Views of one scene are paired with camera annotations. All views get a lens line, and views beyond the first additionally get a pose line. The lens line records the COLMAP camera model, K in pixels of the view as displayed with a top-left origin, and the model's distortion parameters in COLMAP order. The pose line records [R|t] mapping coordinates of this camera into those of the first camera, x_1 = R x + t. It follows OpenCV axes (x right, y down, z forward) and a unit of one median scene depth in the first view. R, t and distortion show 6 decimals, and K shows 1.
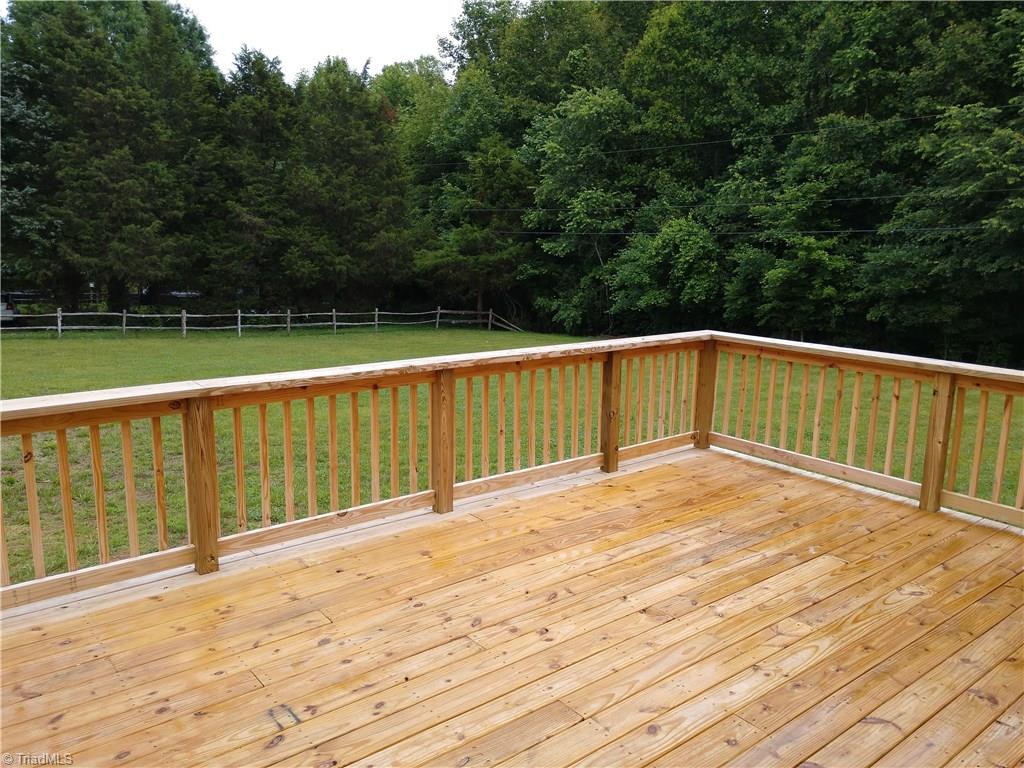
lens RADIAL K [[781.3, 0, 513.6], [0, 781.3, 381.6], [0, 0, 1]] dist [0.020087, -0.000059]
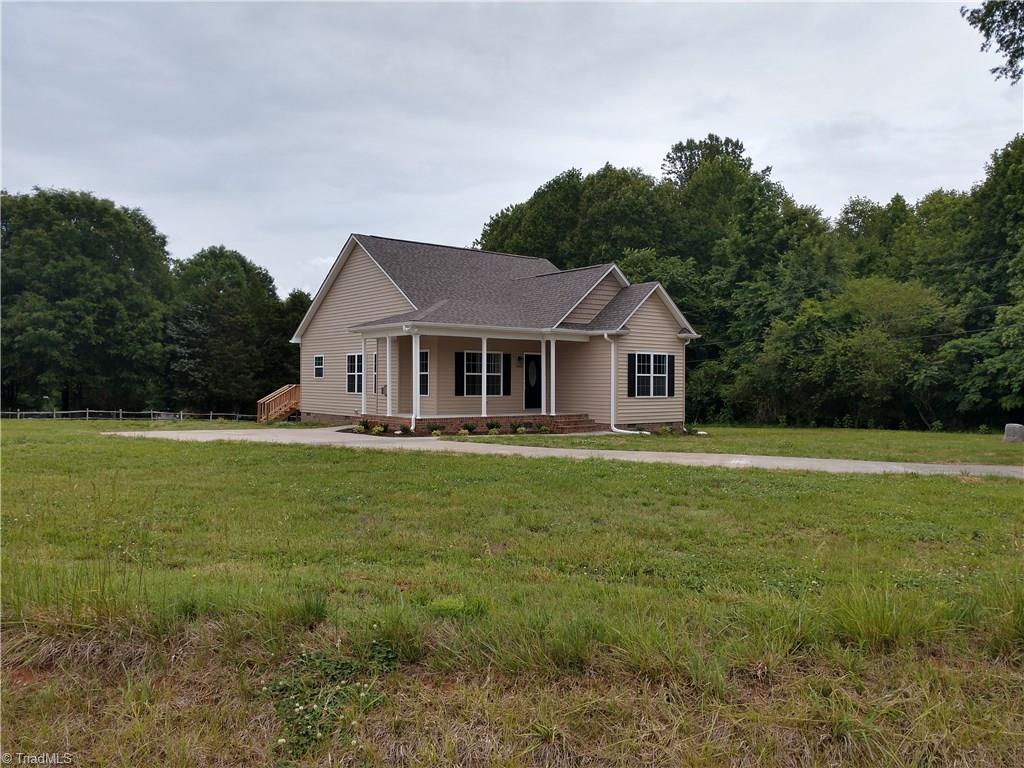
lens RADIAL K [[781.3, 0, 513.6], [0, 781.3, 381.6], [0, 0, 1]] dist [0.020087, -0.000059]
pose [[0.999901, -0.014101, 0.000398, 0.264795], [0.013936, 0.983075, -0.182670, 0.224111], [0.002184, 0.182658, 0.983174, -1.120676]]
